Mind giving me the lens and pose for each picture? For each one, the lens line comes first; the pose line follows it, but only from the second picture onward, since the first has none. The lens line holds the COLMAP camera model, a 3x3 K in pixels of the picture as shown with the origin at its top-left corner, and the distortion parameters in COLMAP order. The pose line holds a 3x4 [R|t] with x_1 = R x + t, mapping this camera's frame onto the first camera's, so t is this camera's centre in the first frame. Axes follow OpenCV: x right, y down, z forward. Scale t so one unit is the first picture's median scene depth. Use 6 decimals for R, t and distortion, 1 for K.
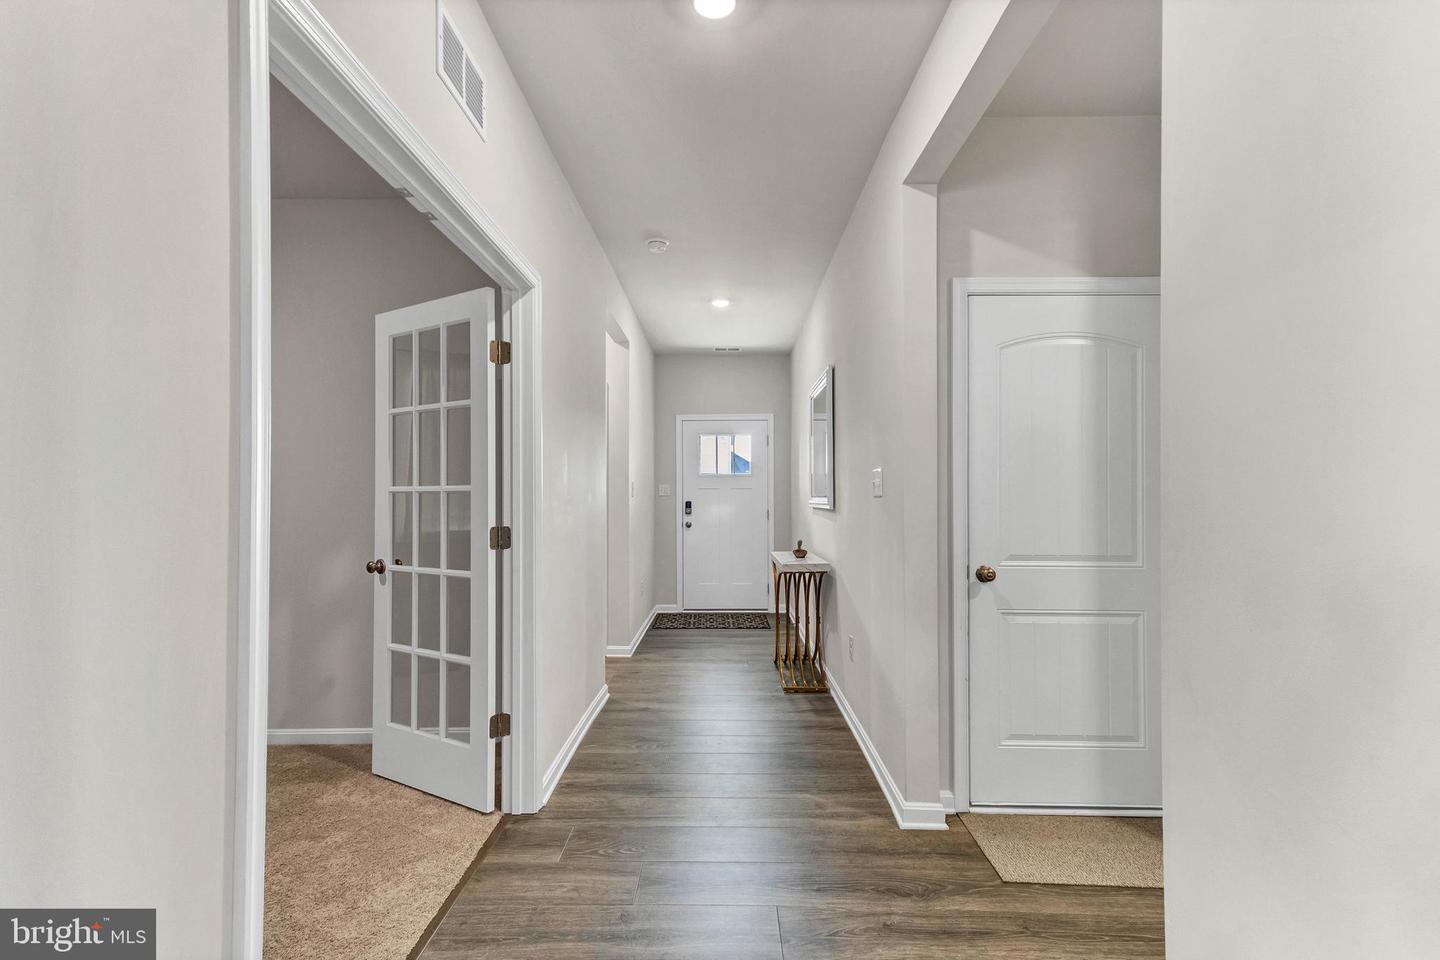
lens RADIAL K [[674.5, 0, 725.5], [0, 674.5, 483.5], [0, 0, 1]] dist [0.023679, 0.000399]
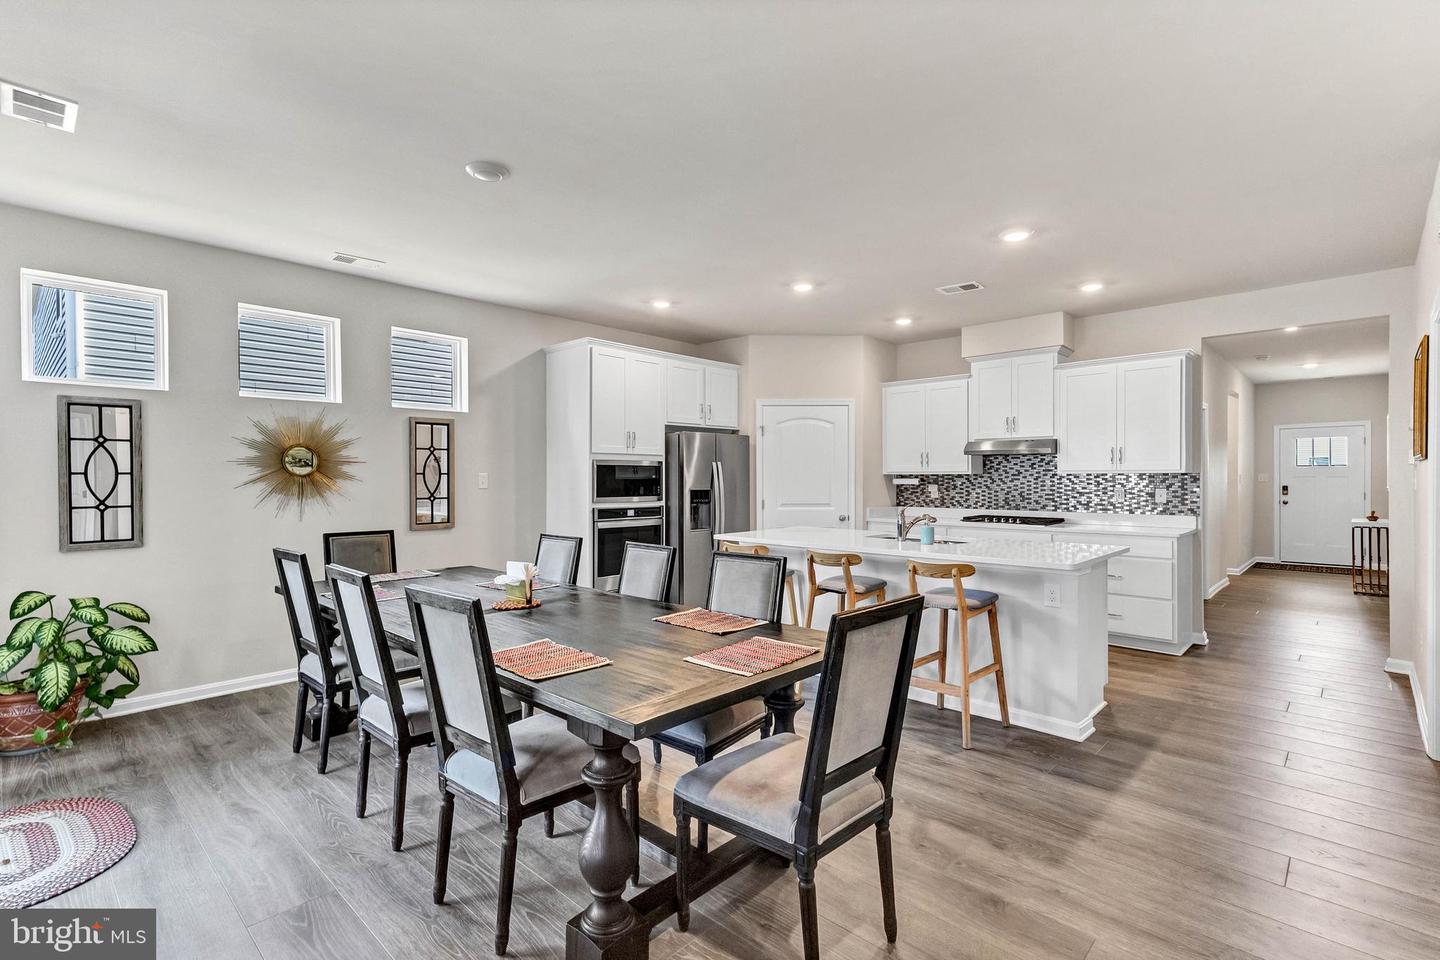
lens RADIAL K [[674.5, 0, 725.5], [0, 674.5, 483.5], [0, 0, 1]] dist [0.023679, 0.000399]
pose [[0.732224, 0.006164, -0.681036, 0.083971], [0.012838, 0.999656, 0.022851, -0.034267], [0.680943, -0.025475, 0.731893, -1.114045]]
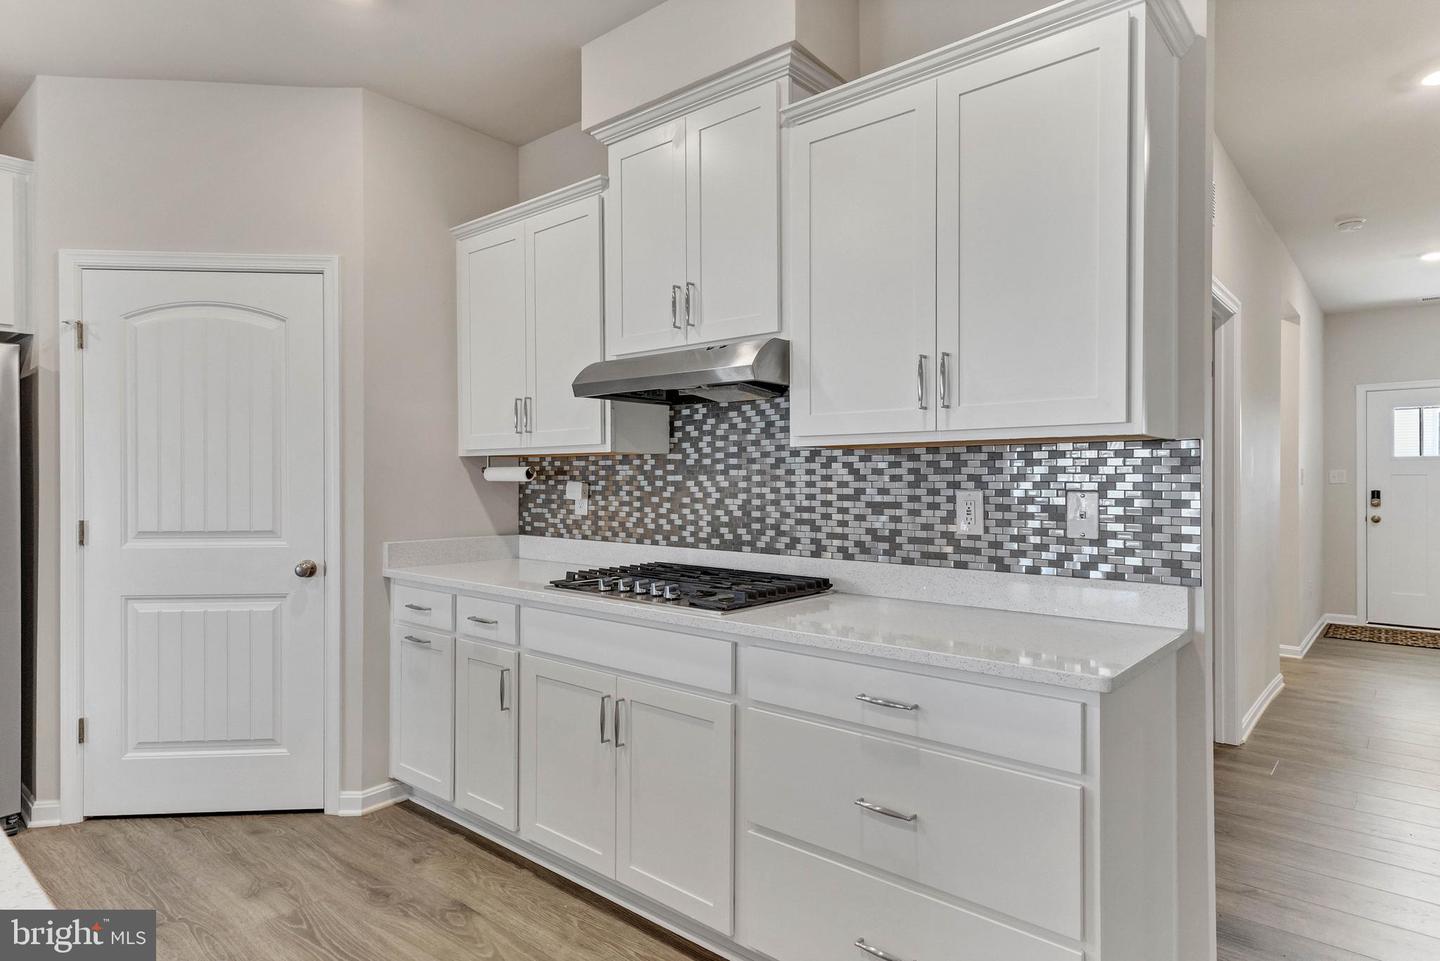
lens RADIAL K [[806.5, 0, 720.0], [0, 806.5, 480.5], [0, 0, 1]] dist [0.007870, 0.000785]
pose [[0.754455, 0.002107, -0.656348, -0.012878], [0.008932, 0.999869, 0.013476, -0.007571], [0.656291, -0.016030, 0.754338, -0.330740]]
